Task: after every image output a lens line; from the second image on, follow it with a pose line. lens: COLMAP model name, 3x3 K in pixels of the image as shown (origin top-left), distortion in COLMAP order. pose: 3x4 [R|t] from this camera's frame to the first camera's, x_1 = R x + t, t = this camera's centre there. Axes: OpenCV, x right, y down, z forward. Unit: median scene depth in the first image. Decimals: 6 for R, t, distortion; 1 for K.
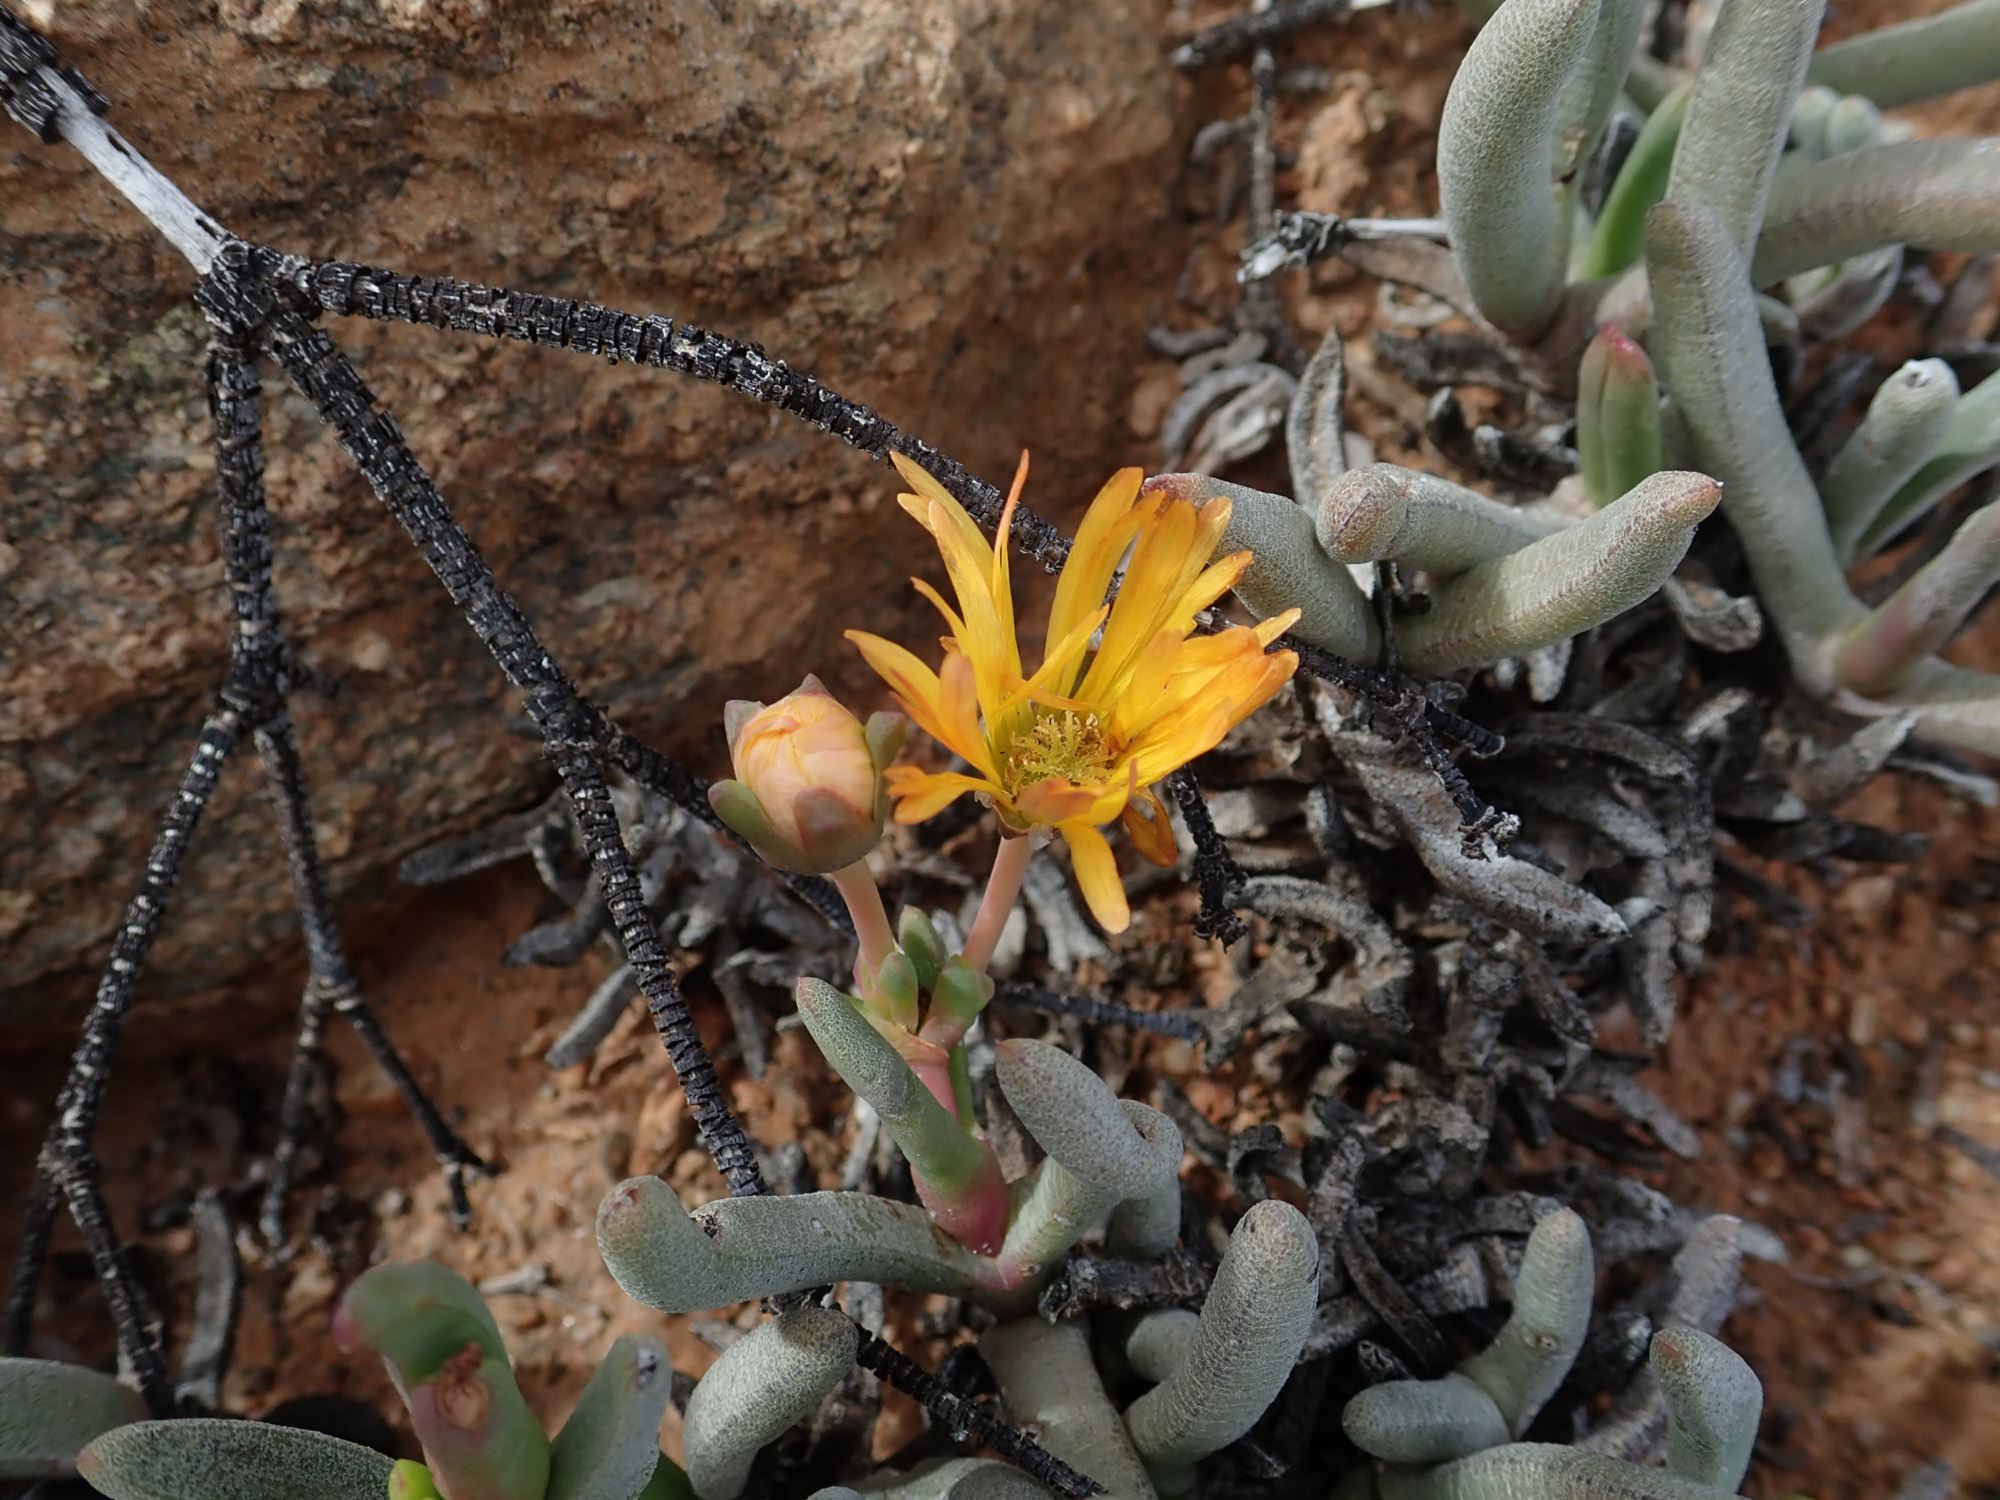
lens RADIAL K [[1760.5, 0, 961.7], [0, 1760.5, 752.8], [0, 0, 1]] dist [-0.014881, -0.004423]
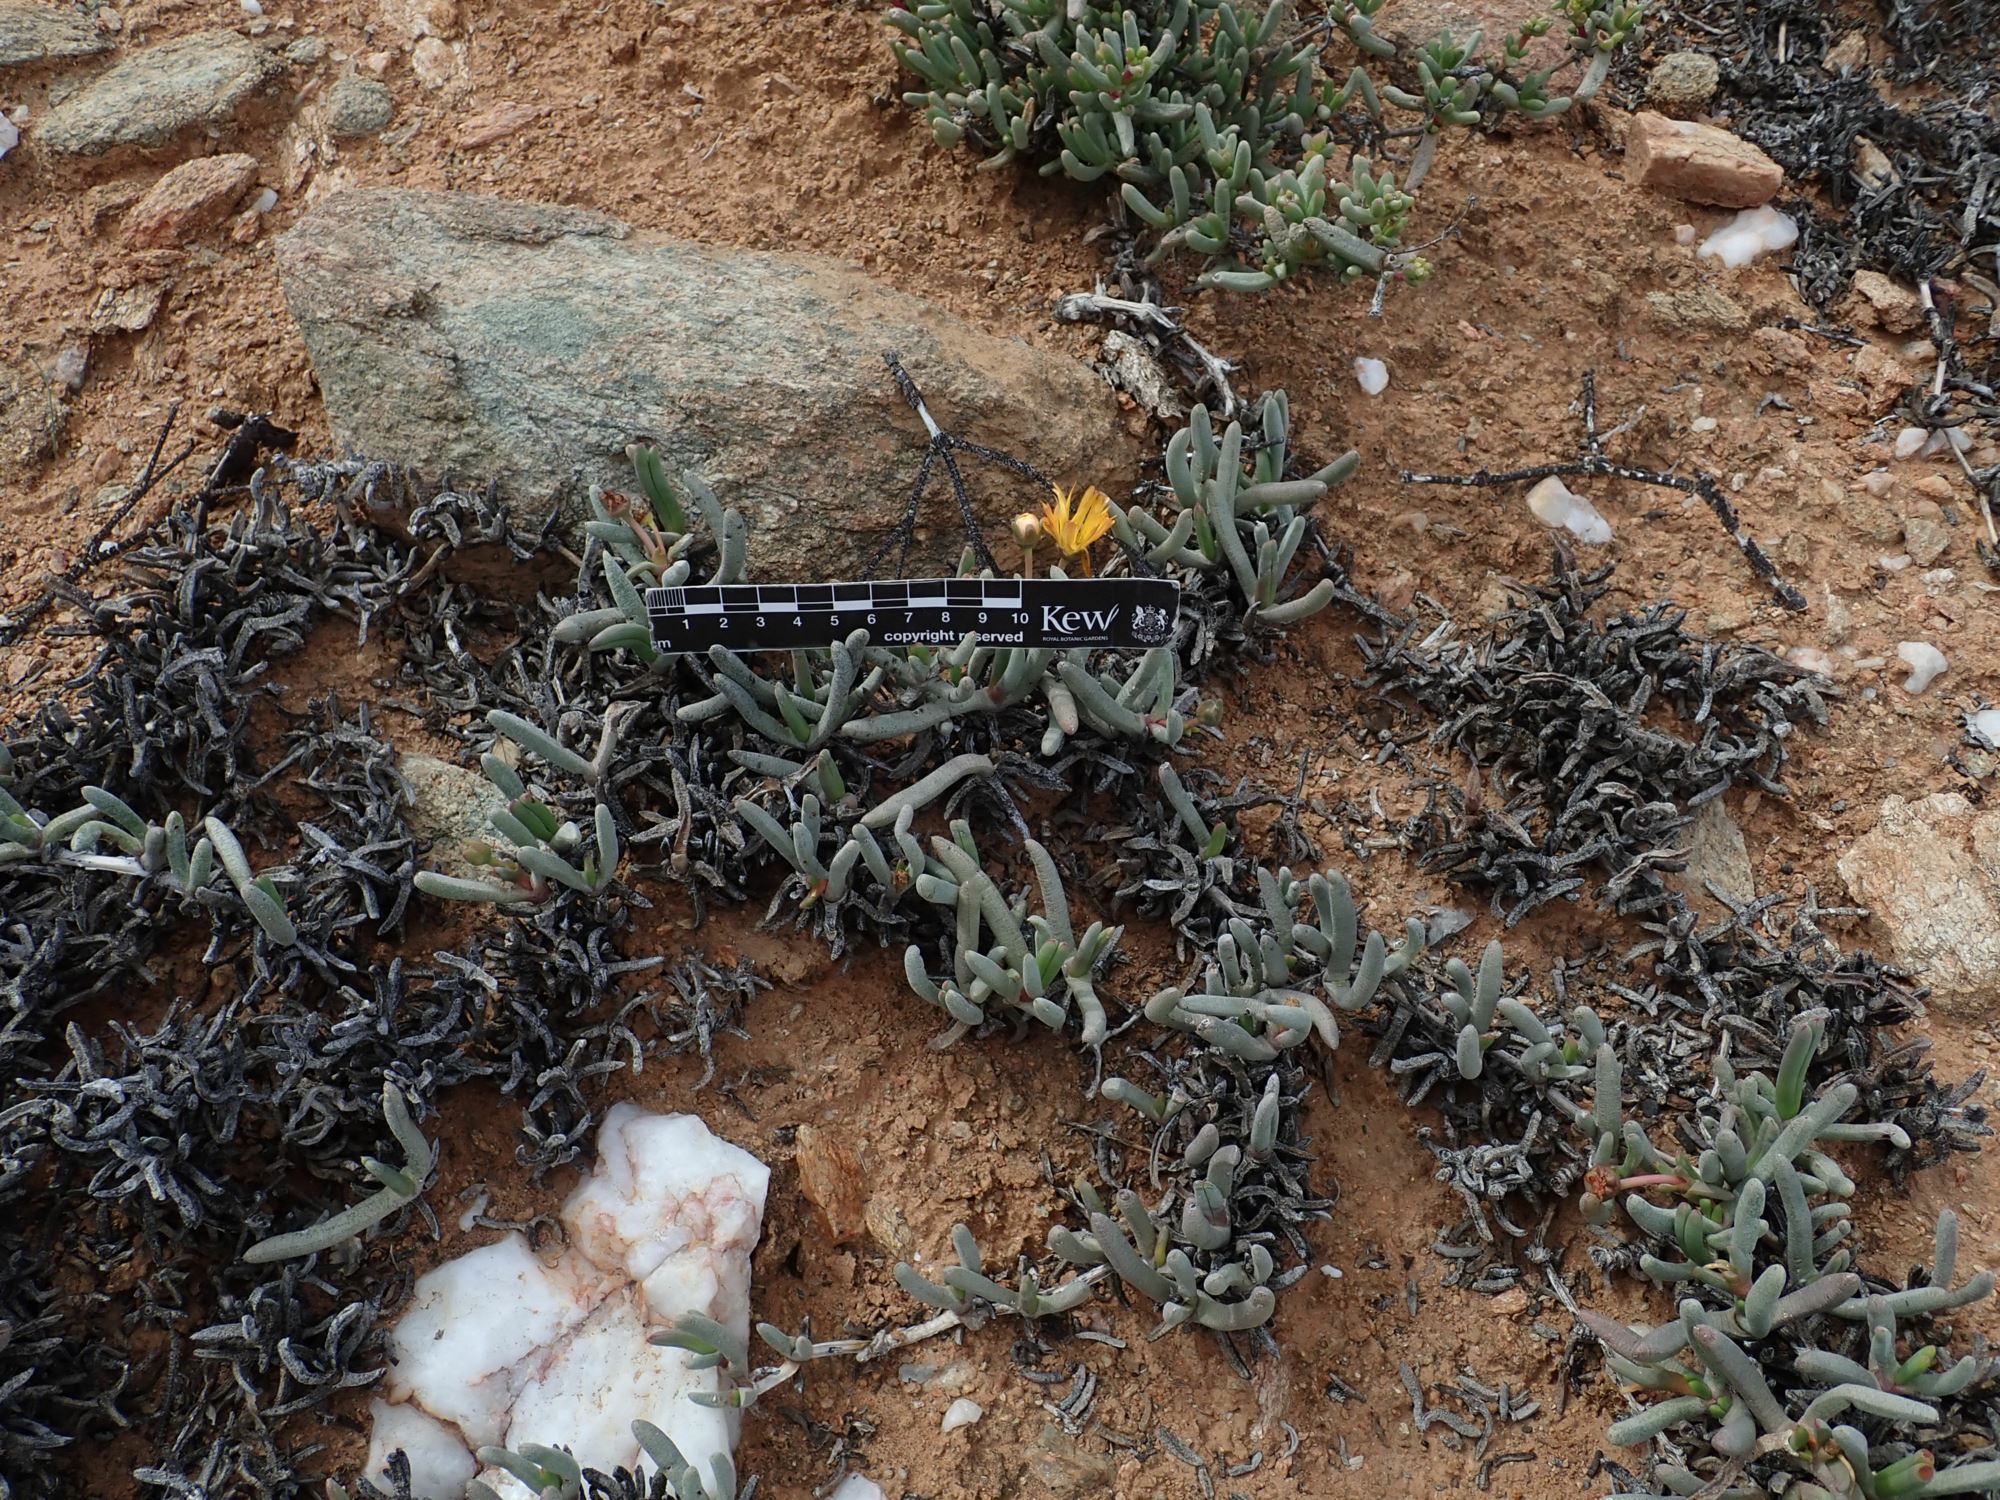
lens RADIAL K [[1755.6, 0, 957.4], [0, 1755.6, 753.8], [0, 0, 1]] dist [-0.038885, -0.019622]
pose [[0.975087, 0.199989, -0.095972, 0.302260], [-0.220432, 0.921983, -0.318366, 1.998416], [0.024815, 0.331589, 0.943097, -3.230282]]
